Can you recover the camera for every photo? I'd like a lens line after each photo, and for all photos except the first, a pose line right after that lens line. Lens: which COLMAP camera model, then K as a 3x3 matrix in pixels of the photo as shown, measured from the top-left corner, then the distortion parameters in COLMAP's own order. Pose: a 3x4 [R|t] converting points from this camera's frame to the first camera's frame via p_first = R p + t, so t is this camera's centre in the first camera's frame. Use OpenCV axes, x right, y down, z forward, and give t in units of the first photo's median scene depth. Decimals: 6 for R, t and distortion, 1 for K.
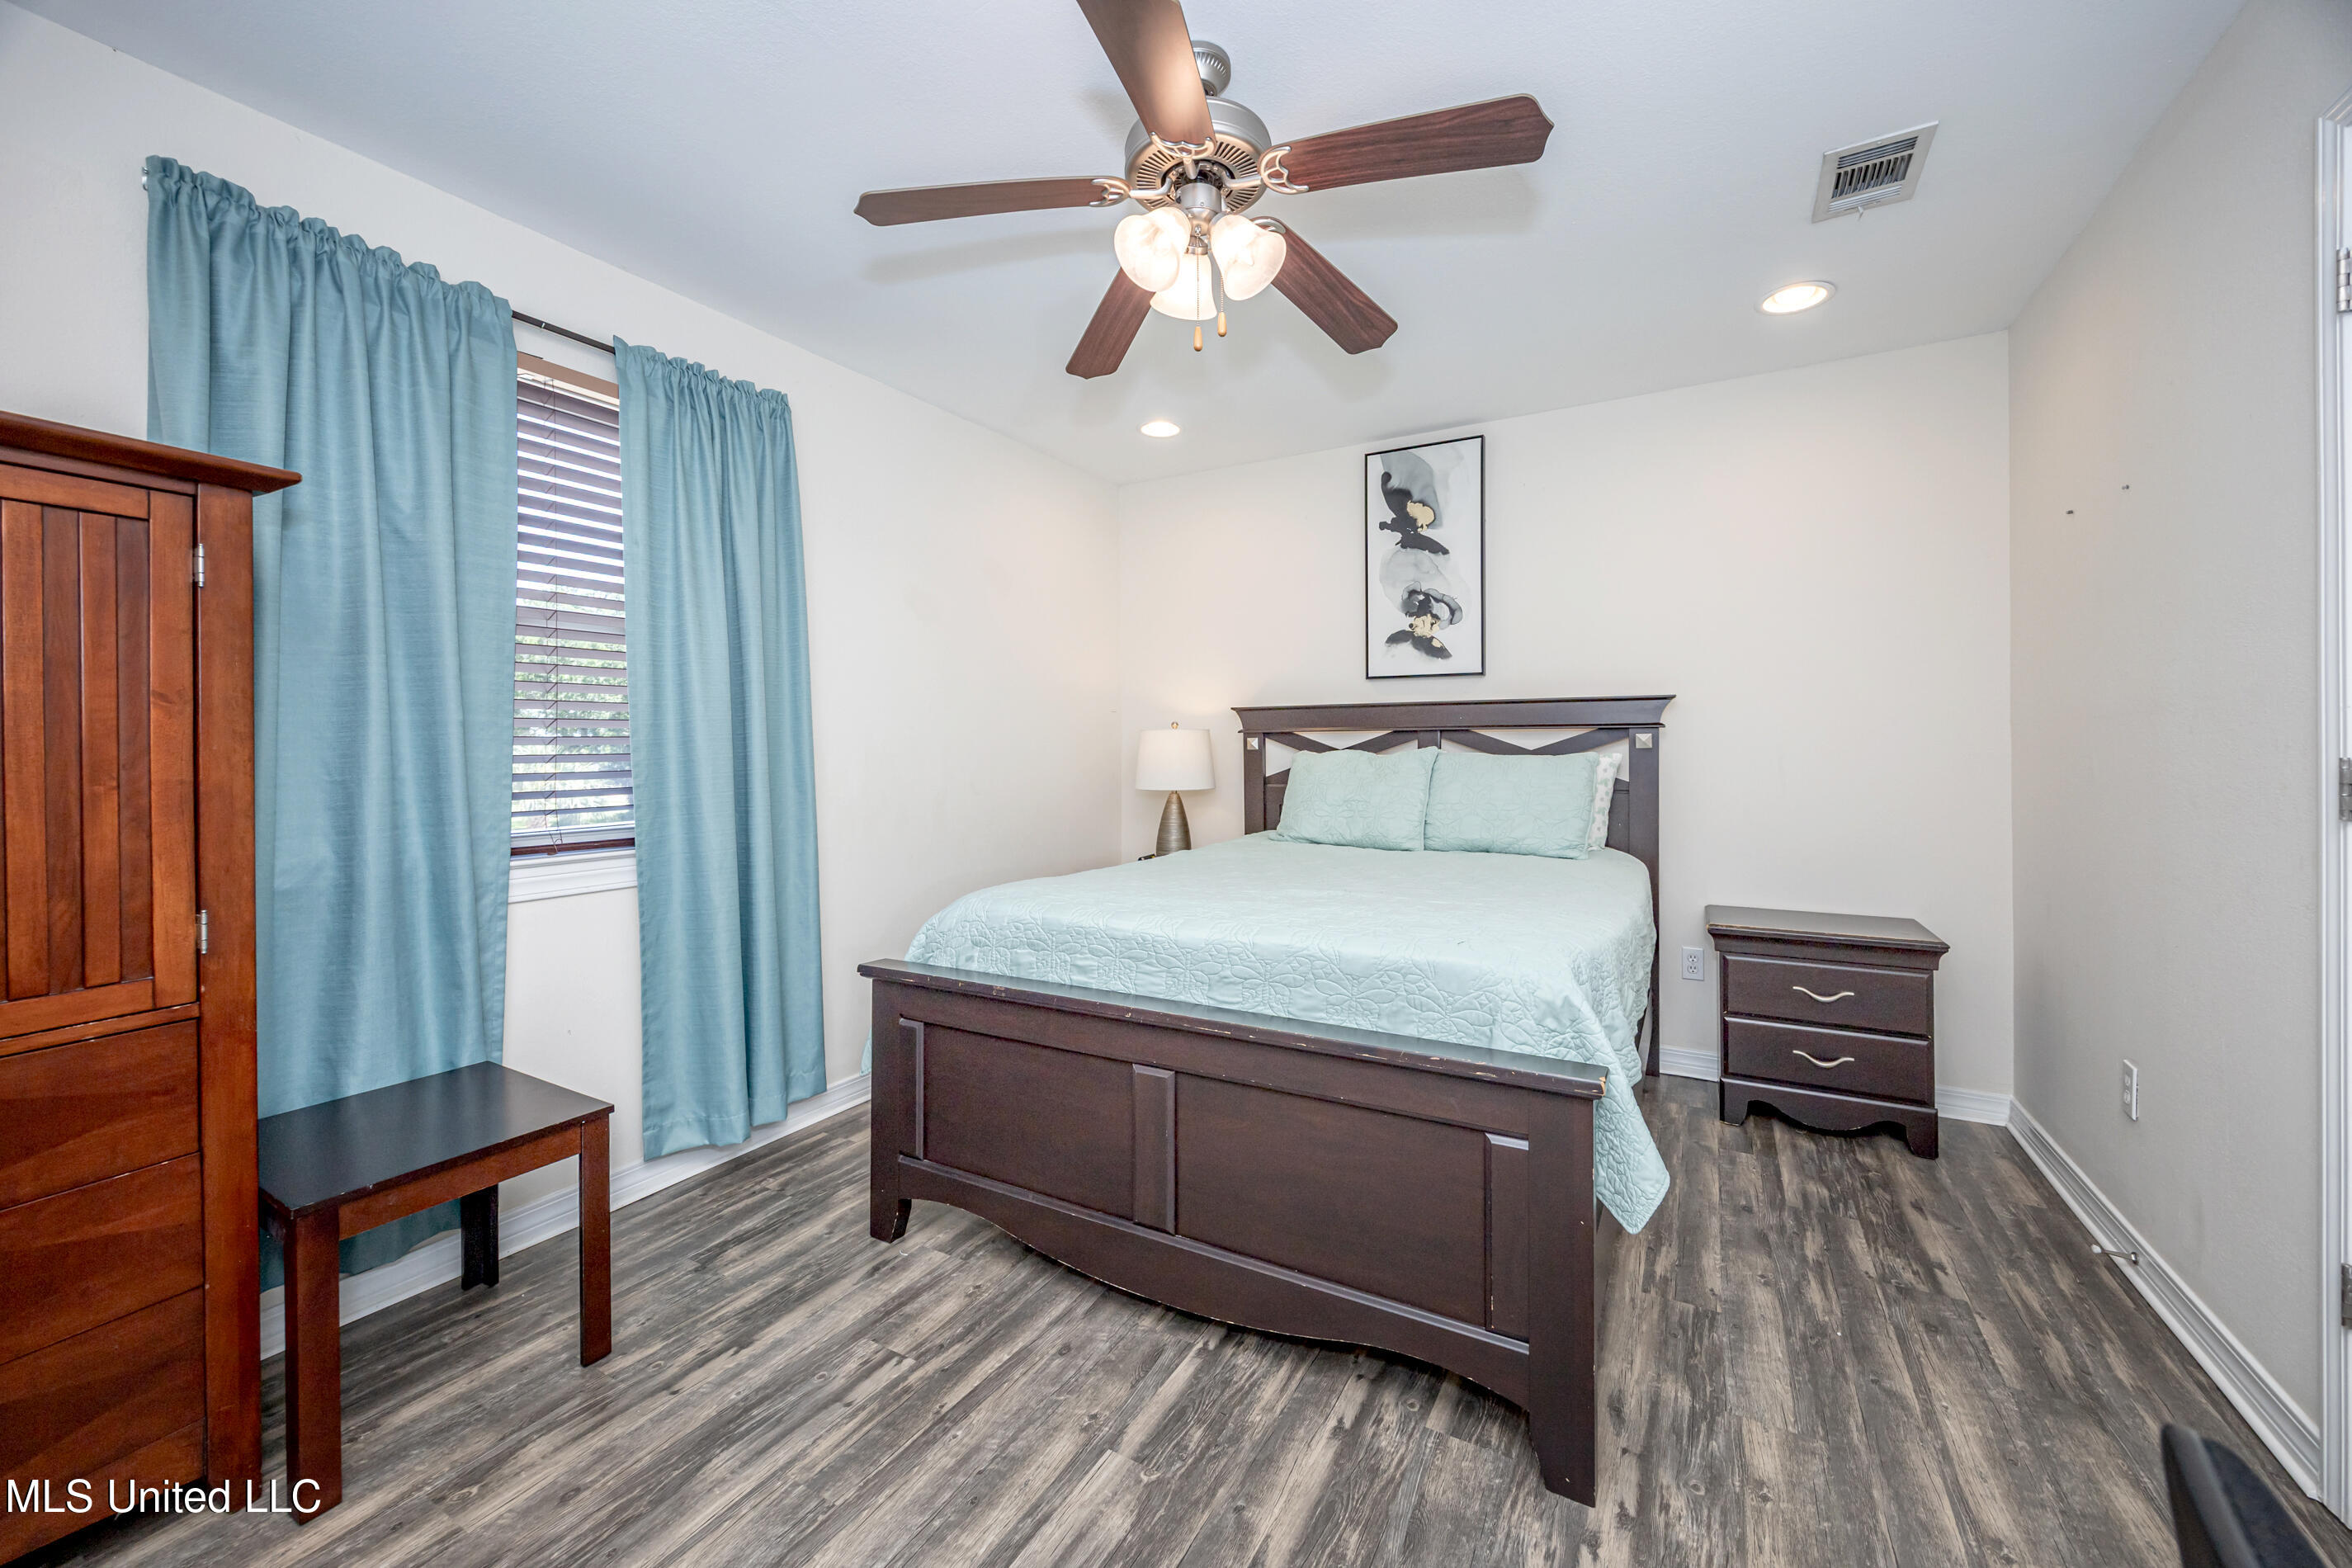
lens RADIAL K [[921.4, 0, 1175.5], [0, 921.4, 743.9], [0, 0, 1]] dist [-0.002070, 0.000143]
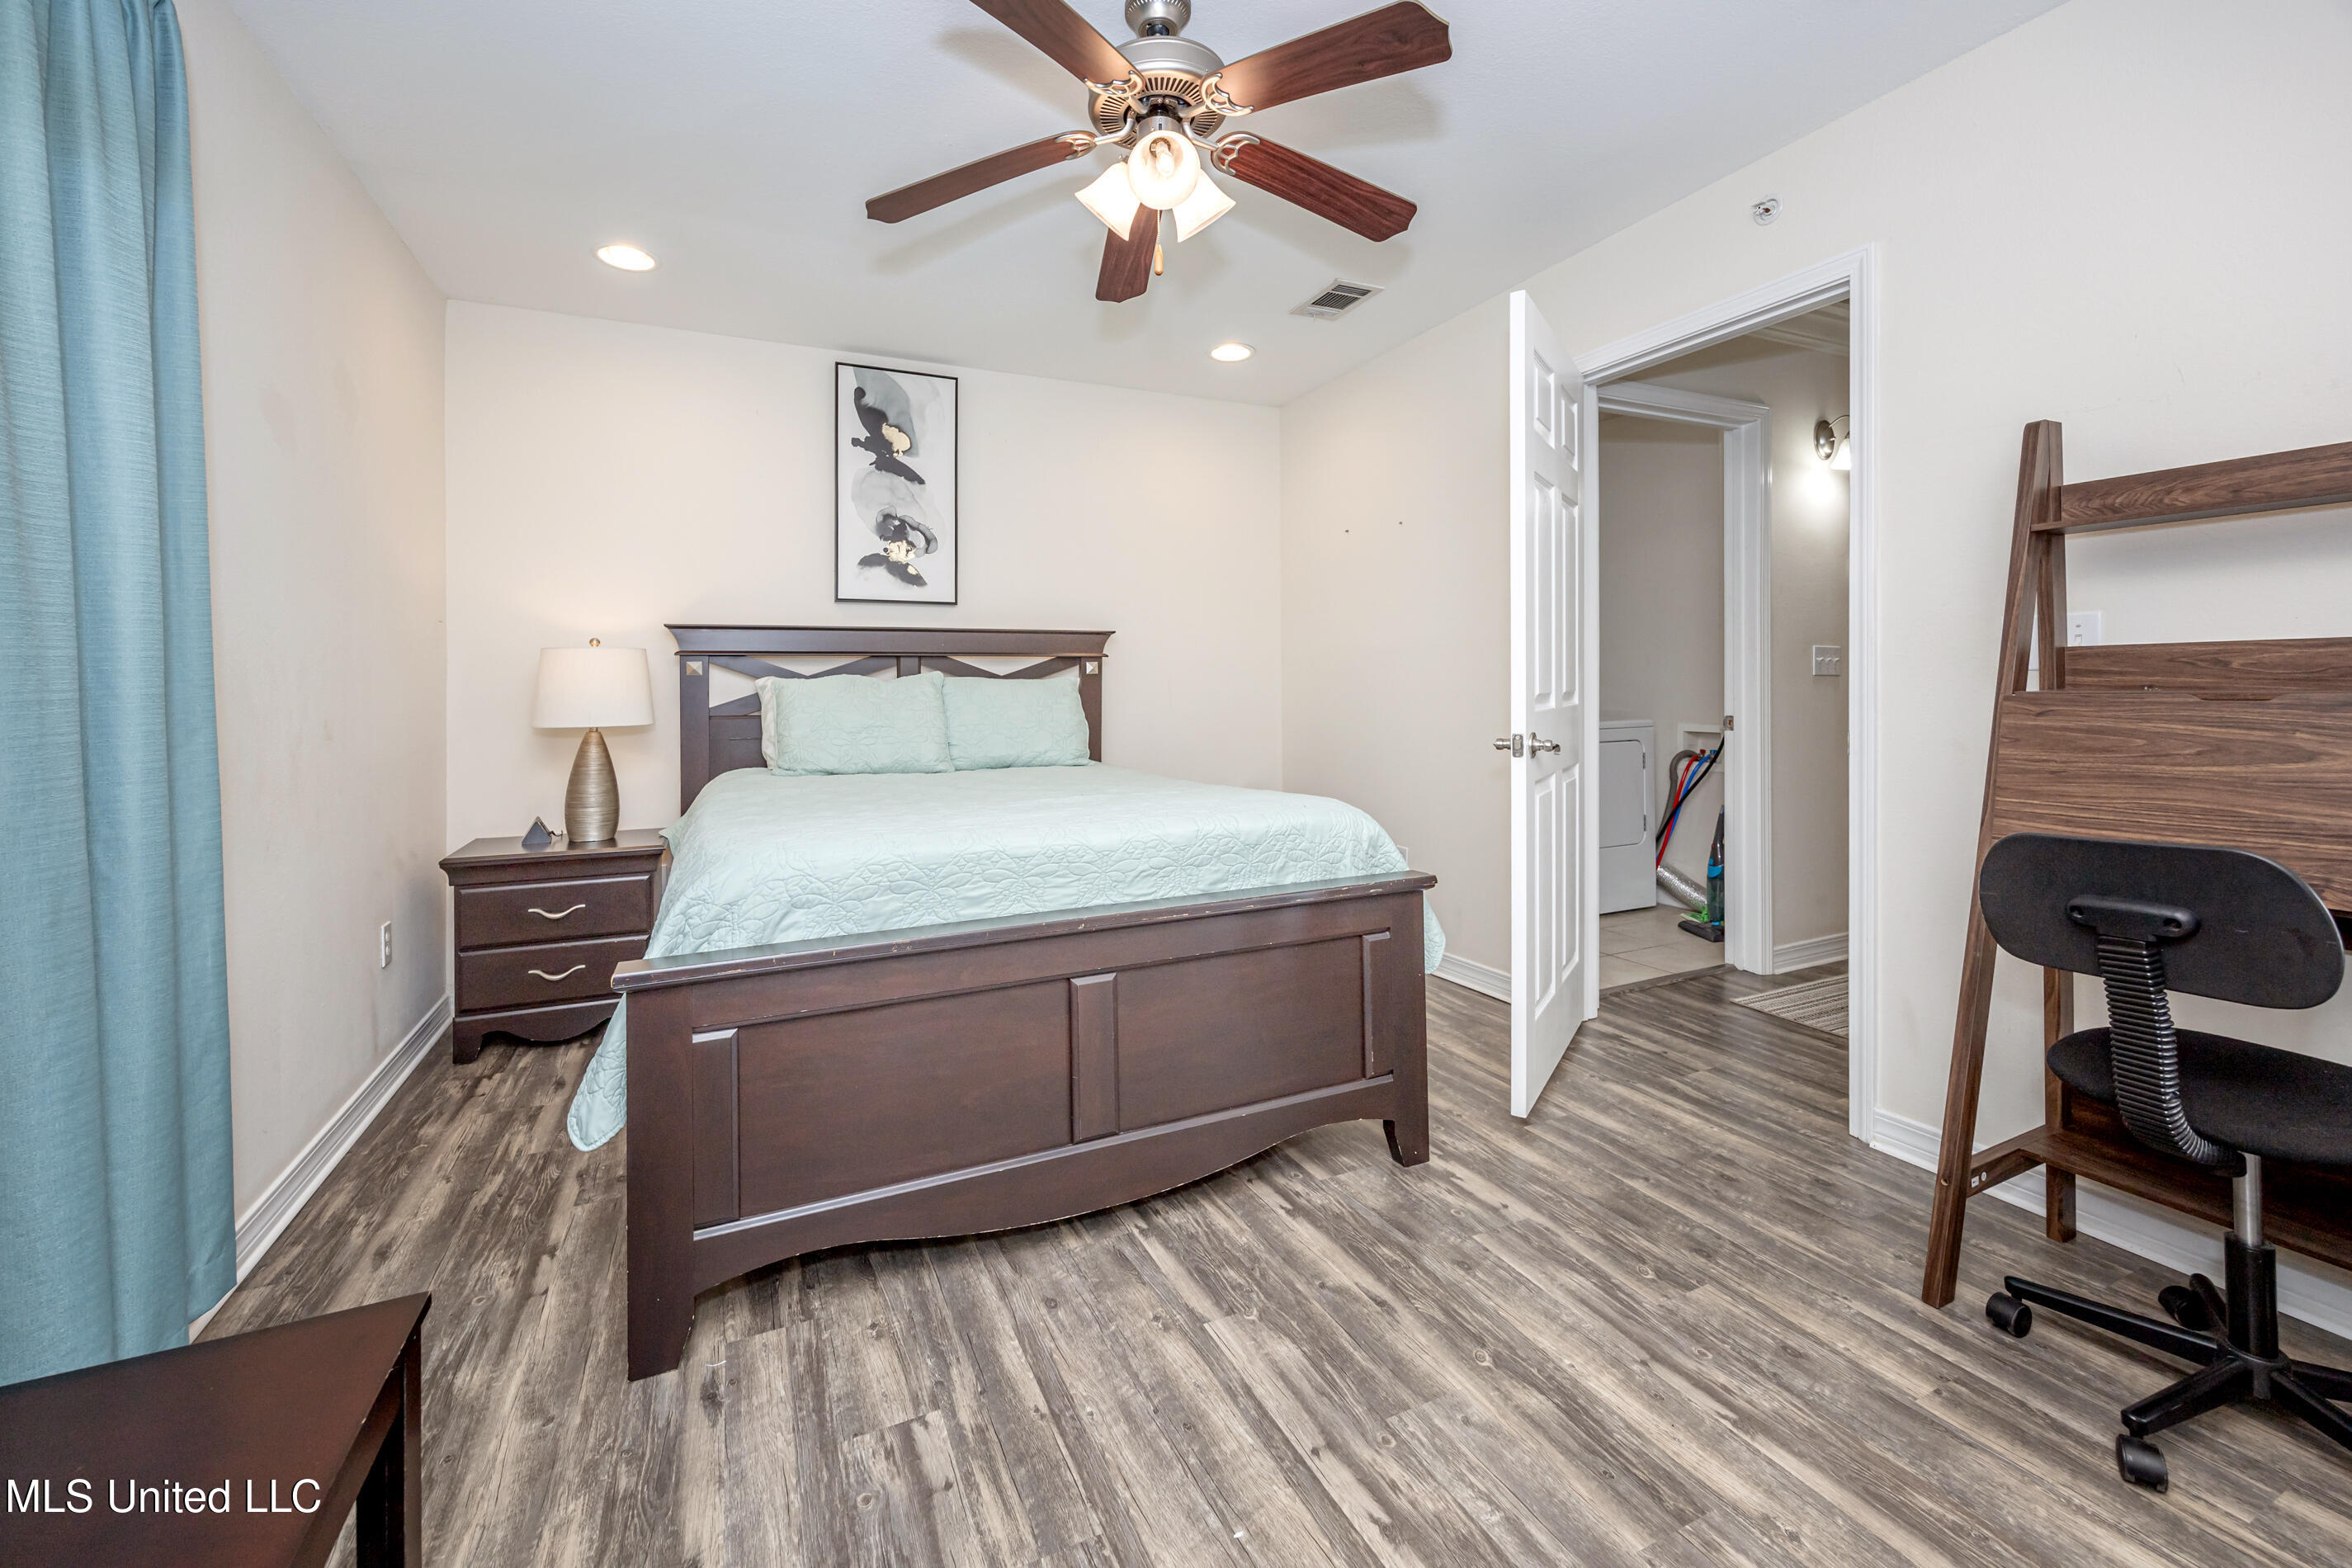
lens RADIAL K [[941.4, 0, 1173.4], [0, 941.4, 685.4], [0, 0, 1]] dist [-0.001509, -0.000235]
pose [[0.577089, 0.000297, 0.816681, -0.738260], [0.004852, 0.999981, -0.003792, 0.041596], [-0.816667, 0.006151, 0.577077, 0.320221]]
